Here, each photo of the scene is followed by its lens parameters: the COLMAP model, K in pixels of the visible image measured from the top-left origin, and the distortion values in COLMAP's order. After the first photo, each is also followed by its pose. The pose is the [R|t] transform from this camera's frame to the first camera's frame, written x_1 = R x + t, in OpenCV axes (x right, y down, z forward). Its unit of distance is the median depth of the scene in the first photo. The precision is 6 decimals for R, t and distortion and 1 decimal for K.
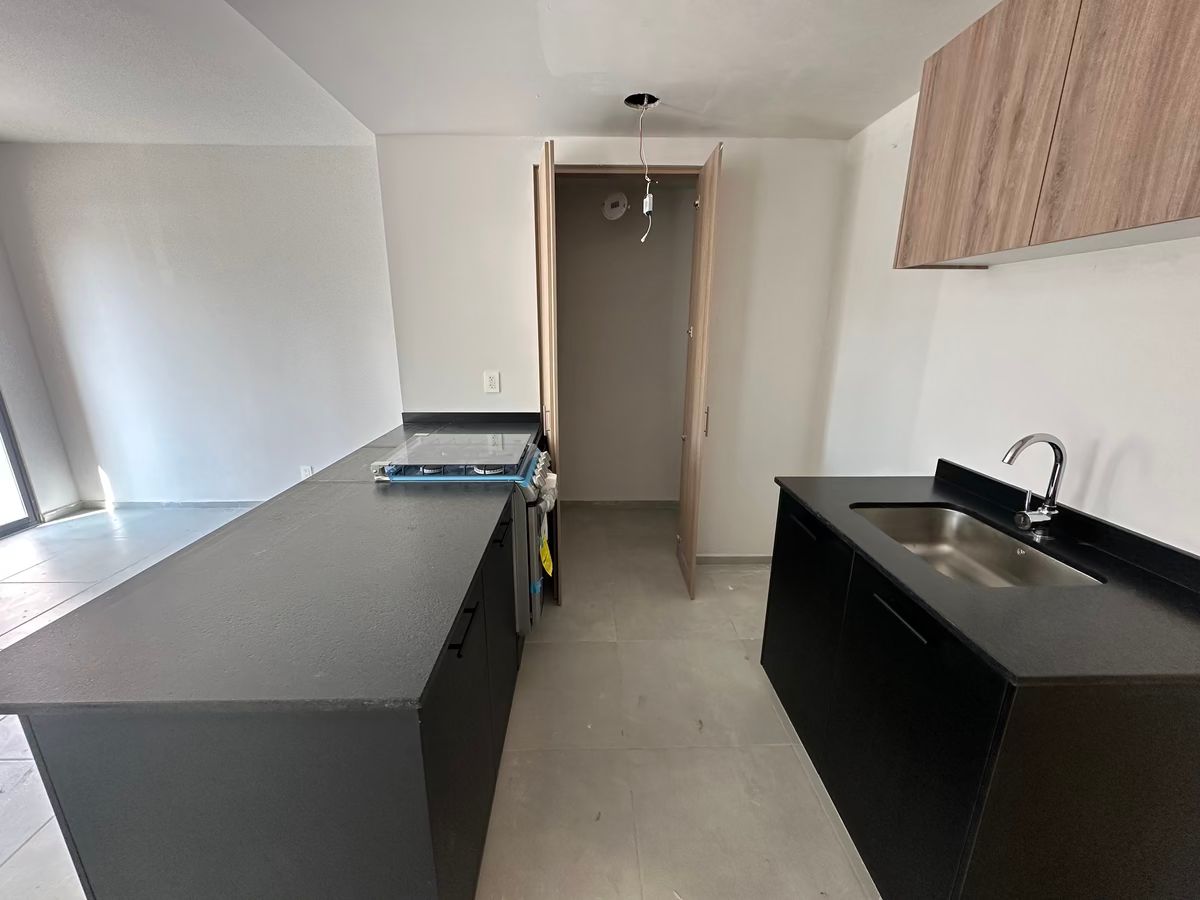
lens RADIAL K [[478.3, 0, 596.7], [0, 478.3, 451.8], [0, 0, 1]] dist [-0.000737, -0.000064]
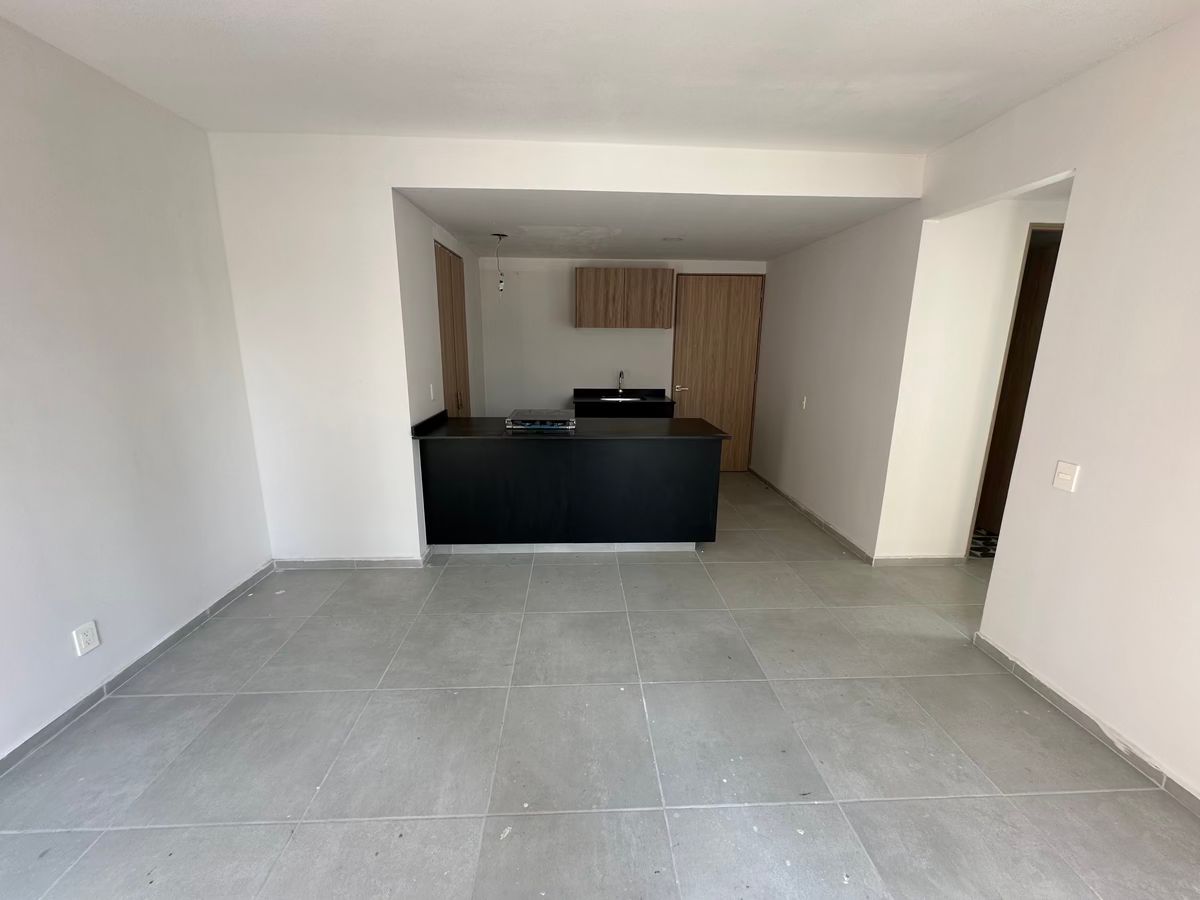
lens RADIAL K [[478.3, 0, 598.9], [0, 478.3, 450.4], [0, 0, 1]] dist [-0.000737, -0.000064]
pose [[-0.030112, -0.223090, 0.974333, -0.530465], [0.255584, 0.940651, 0.223277, -0.057646], [-0.966318, 0.255747, 0.028693, 0.195538]]
